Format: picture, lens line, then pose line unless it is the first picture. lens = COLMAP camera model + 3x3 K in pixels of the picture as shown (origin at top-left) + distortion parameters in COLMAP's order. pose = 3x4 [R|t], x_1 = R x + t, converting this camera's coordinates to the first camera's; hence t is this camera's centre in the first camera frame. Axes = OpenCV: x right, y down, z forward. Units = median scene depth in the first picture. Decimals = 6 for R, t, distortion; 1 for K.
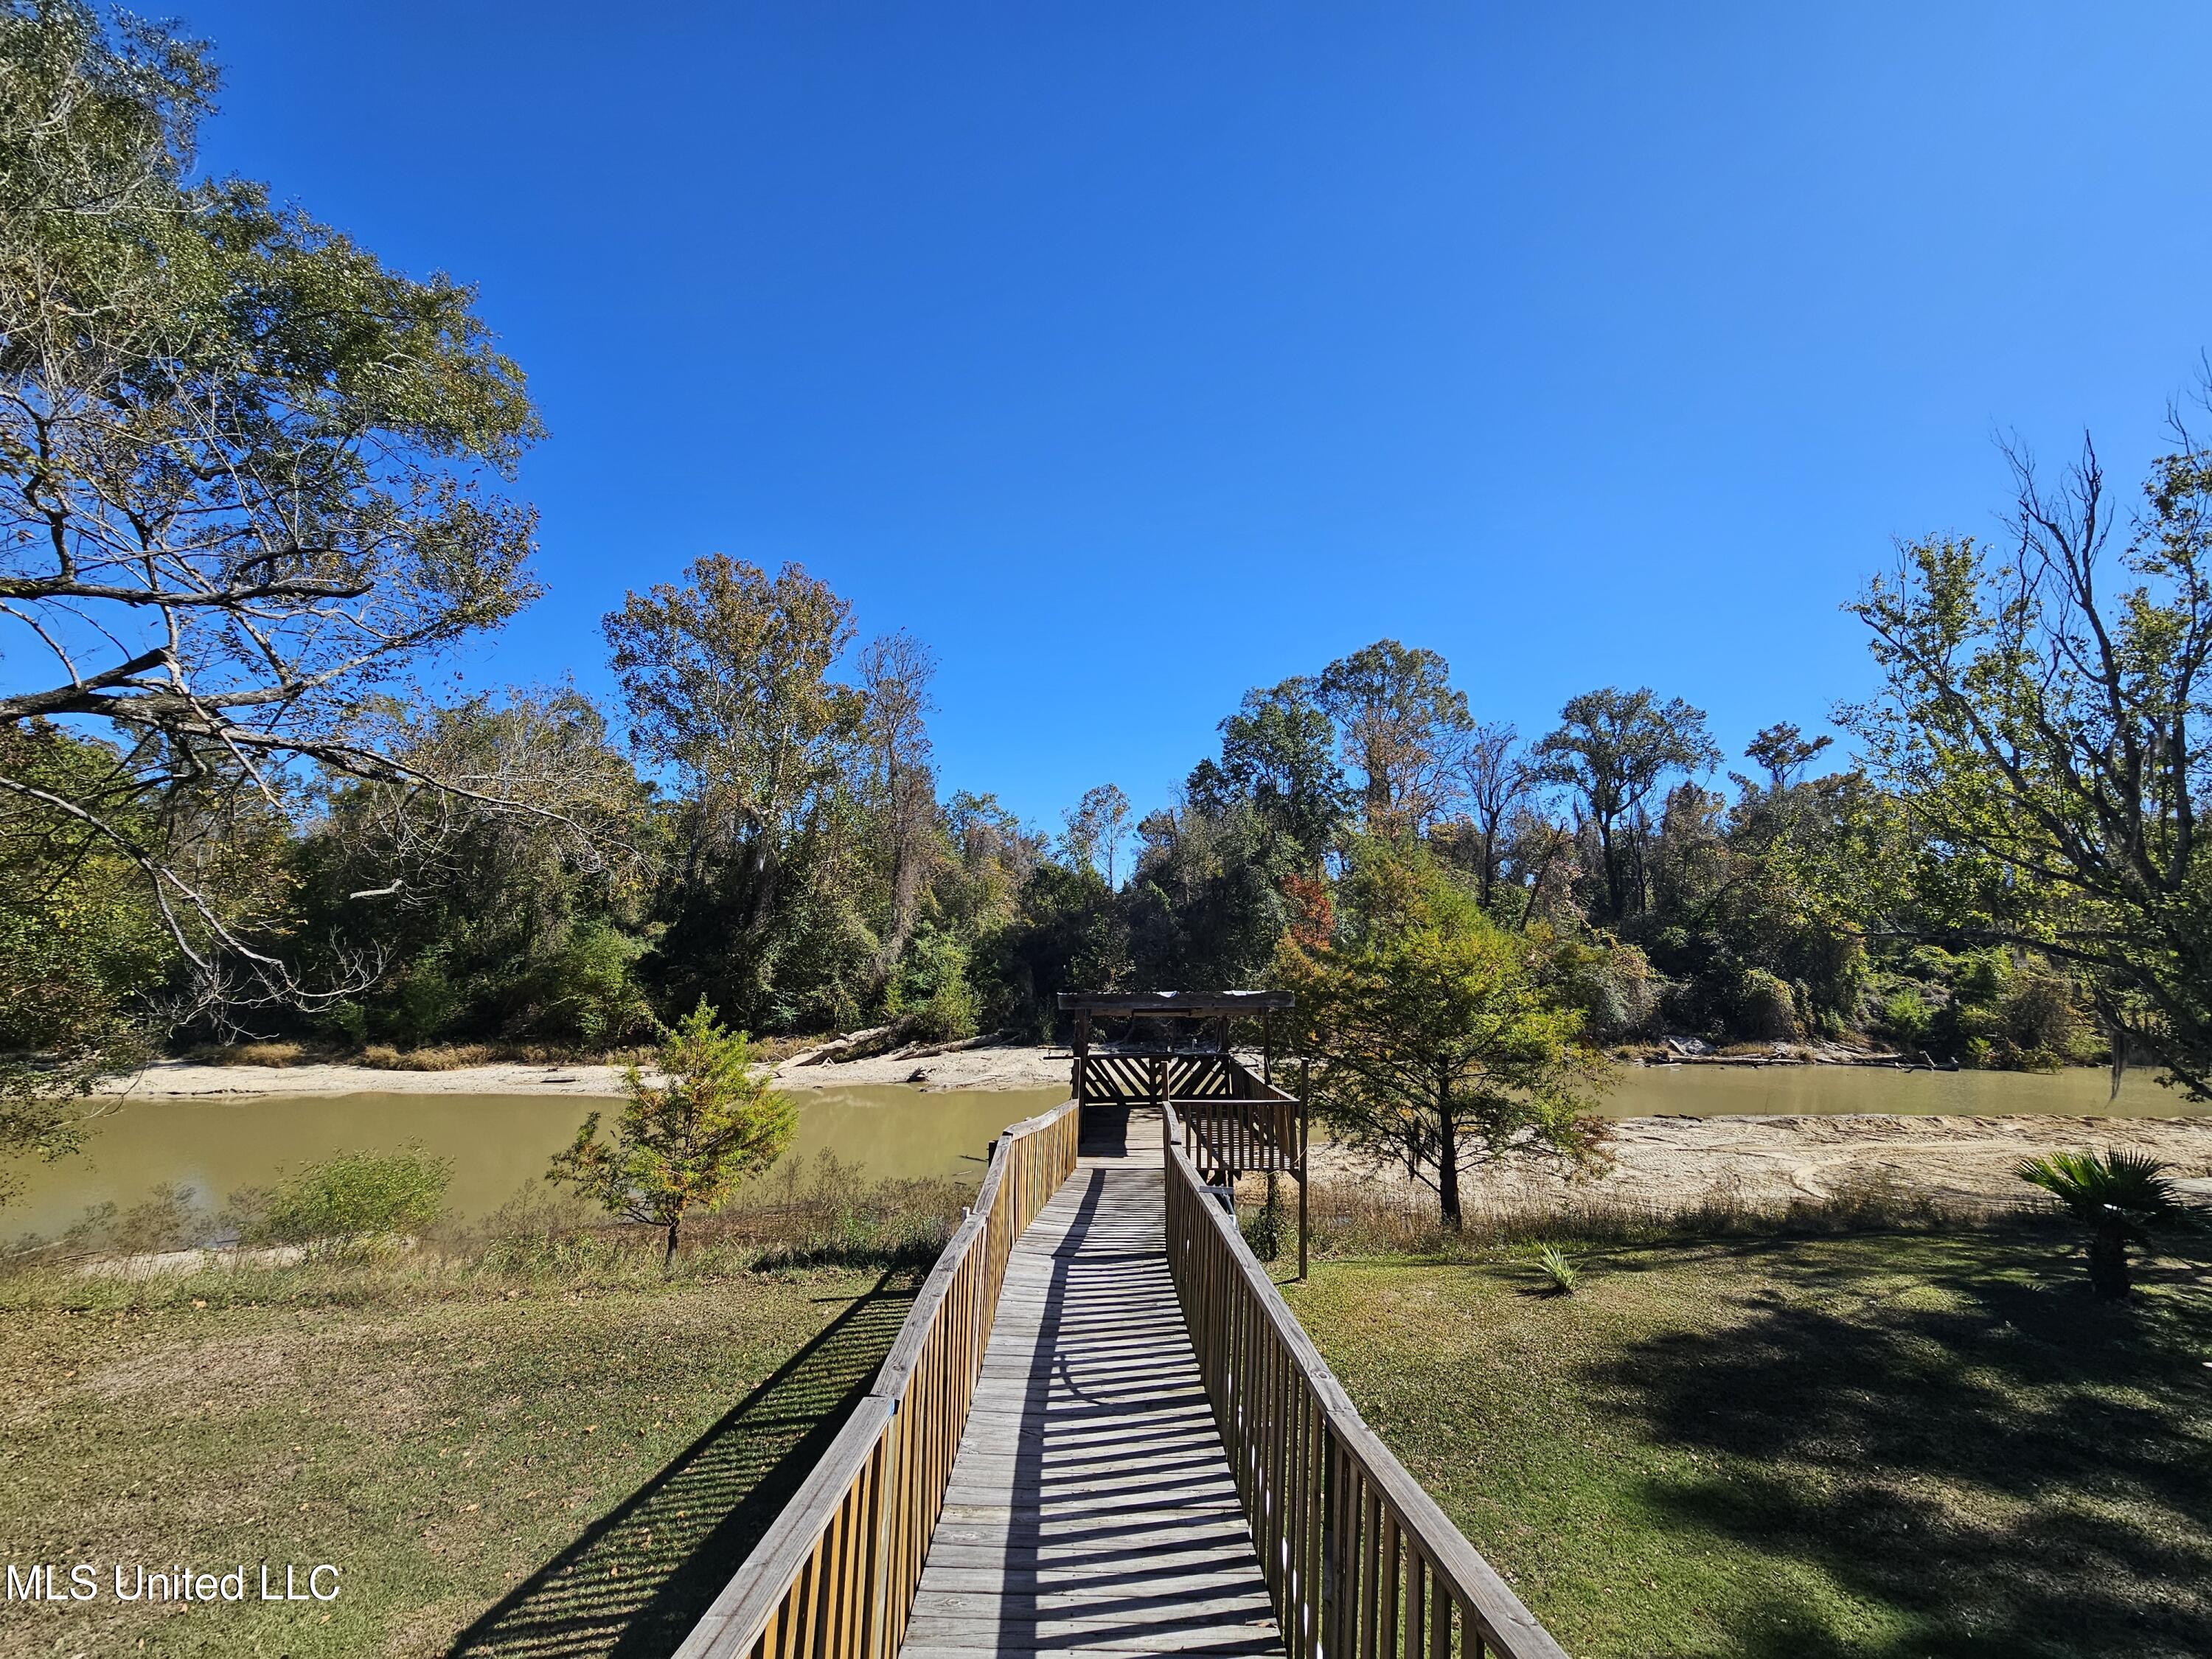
lens RADIAL K [[903.7, 0, 1098.2], [0, 903.7, 829.5], [0, 0, 1]] dist [-0.003634, 0.000863]
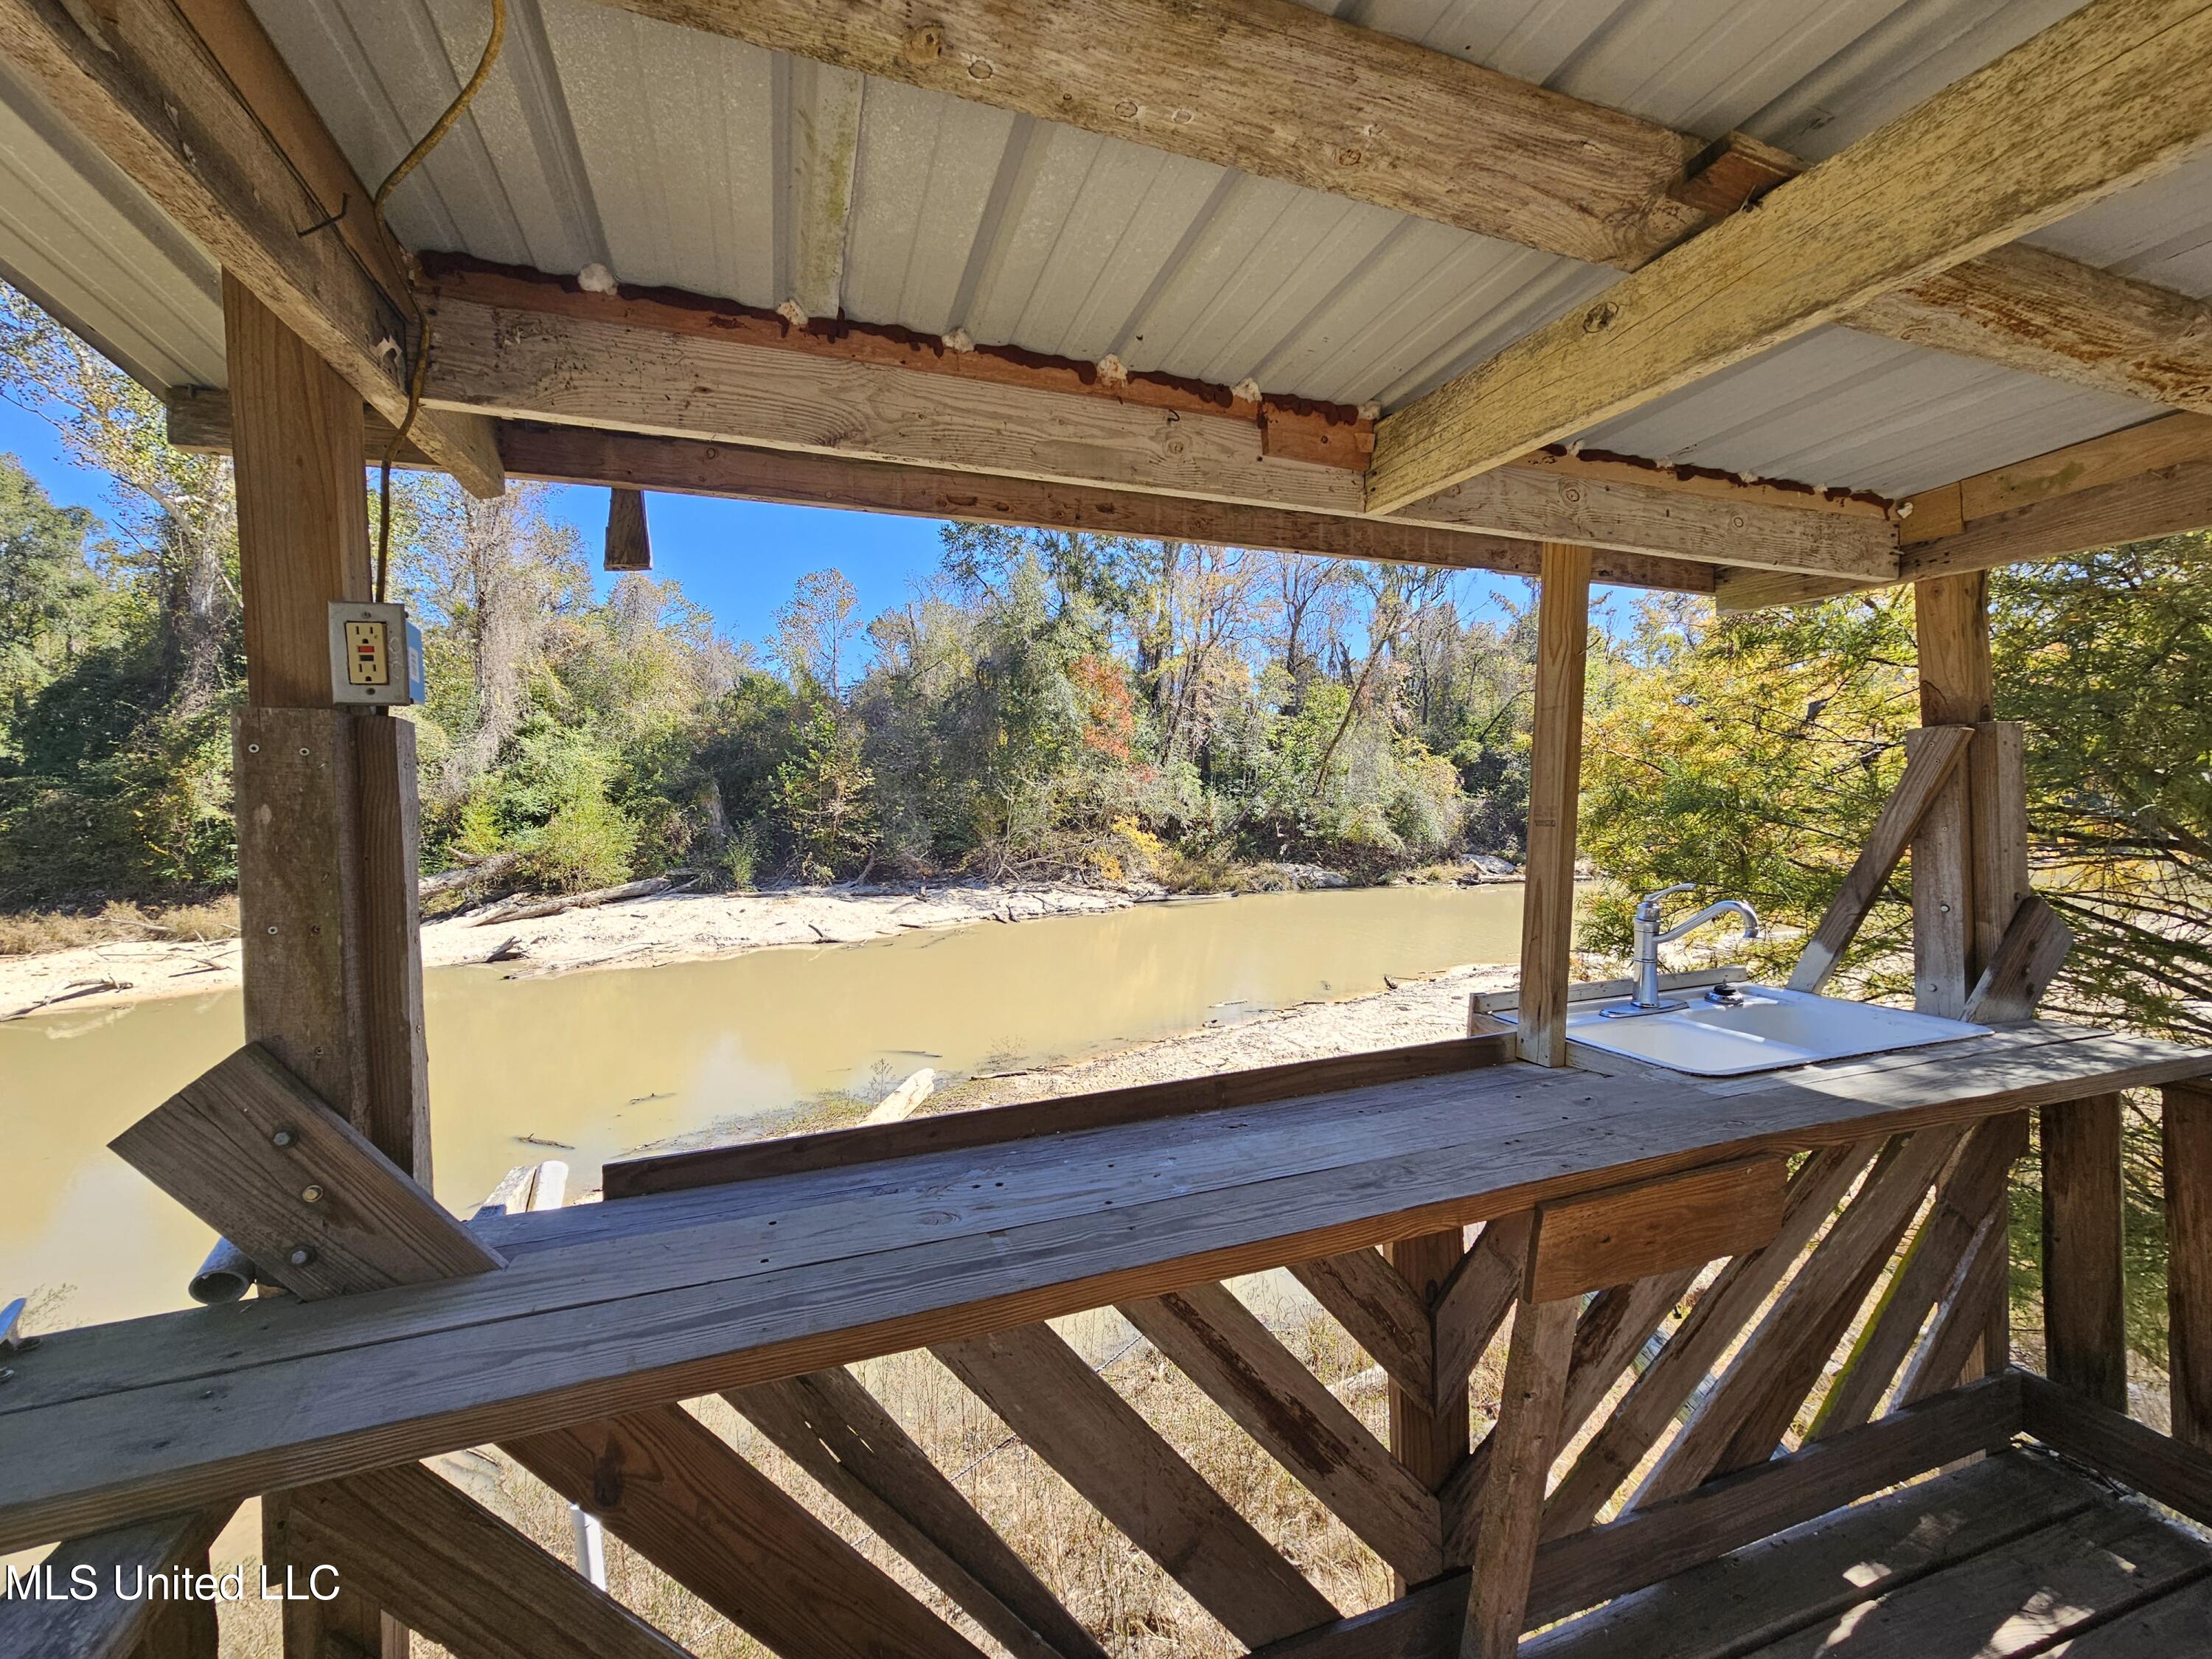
lens RADIAL K [[903.7, 0, 1094.8], [0, 903.7, 837.4], [0, 0, 1]] dist [-0.003634, 0.000863]
pose [[0.957364, -0.021405, 0.288089, 0.002039], [-0.033001, 0.982619, 0.182675, 0.063063], [-0.286992, -0.184394, 0.940018, 0.281051]]
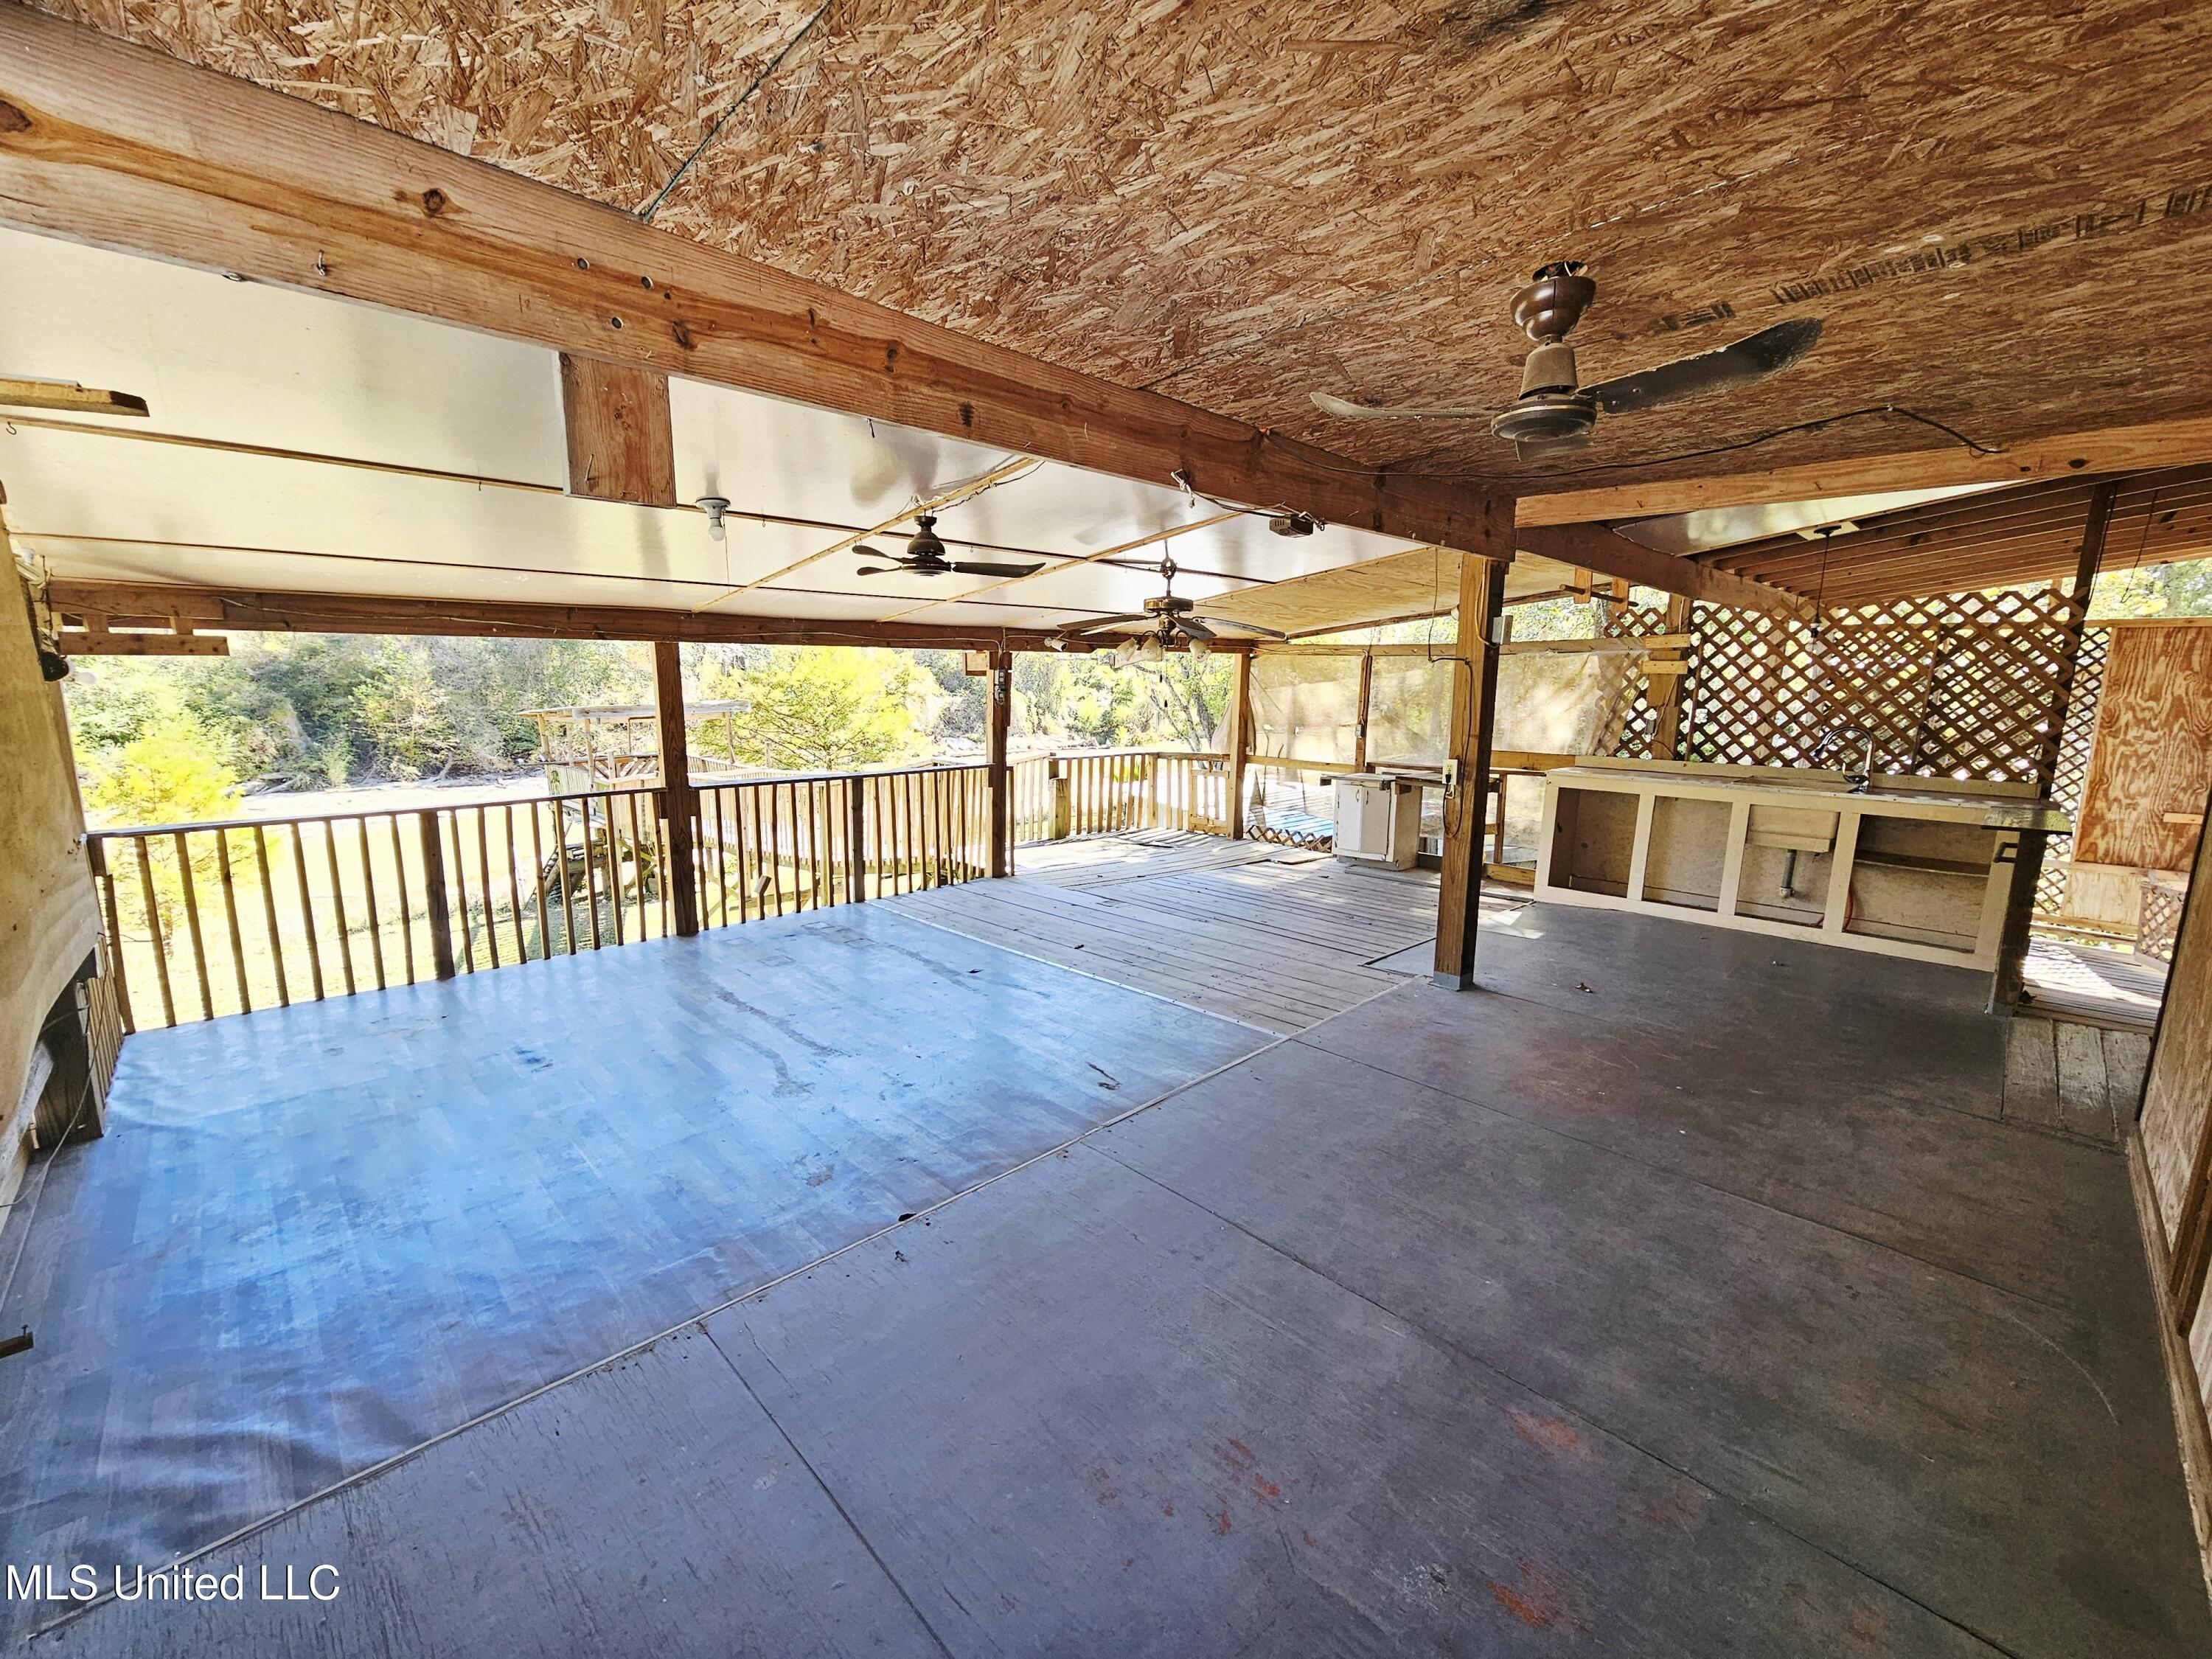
lens RADIAL K [[903.7, 0, 1101.0], [0, 903.7, 829.5], [0, 0, 1]] dist [-0.003634, 0.000863]
pose [[0.745277, -0.124628, 0.655003, -0.080408], [-0.076249, 0.960000, 0.269418, -0.014104], [-0.662380, -0.250734, 0.705964, -0.110566]]
